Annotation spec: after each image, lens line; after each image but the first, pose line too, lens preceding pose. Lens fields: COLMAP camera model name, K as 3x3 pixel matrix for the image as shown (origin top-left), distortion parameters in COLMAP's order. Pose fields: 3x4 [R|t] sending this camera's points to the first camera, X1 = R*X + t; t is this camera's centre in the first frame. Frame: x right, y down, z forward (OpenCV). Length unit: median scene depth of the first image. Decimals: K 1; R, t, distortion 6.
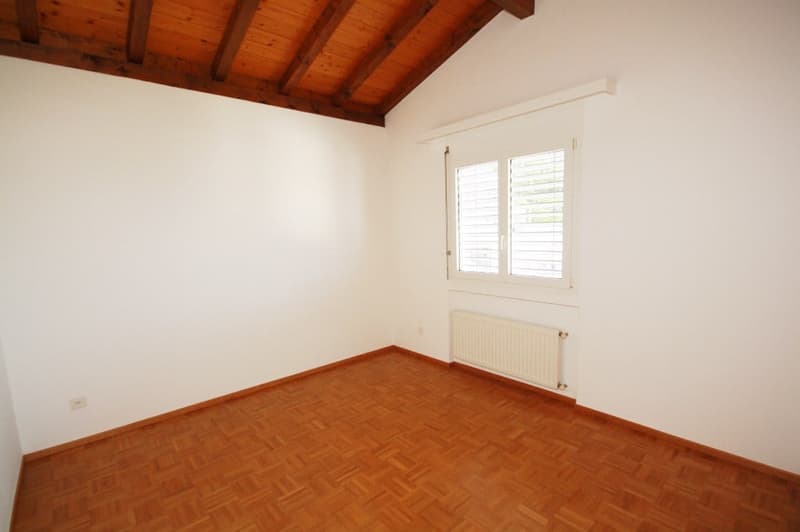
lens RADIAL K [[380.0, 0, 402.9], [0, 380.0, 265.0], [0, 0, 1]] dist [0.001351, -0.000070]
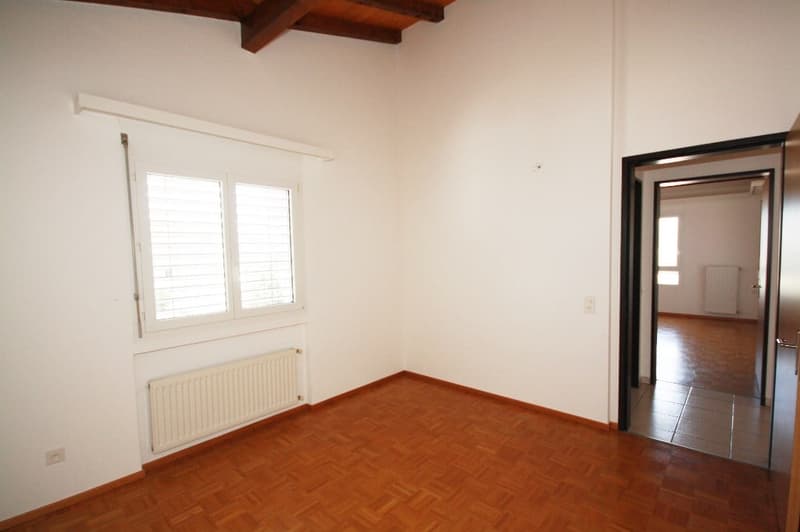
lens RADIAL K [[373.6, 0, 403.9], [0, 373.6, 266.6], [0, 0, 1]] dist [-0.002131, -0.000027]
pose [[-0.122531, -0.007264, 0.992438, -0.717720], [0.115933, 0.993023, 0.021581, -0.055468], [-0.985670, 0.117700, -0.120834, 0.786354]]
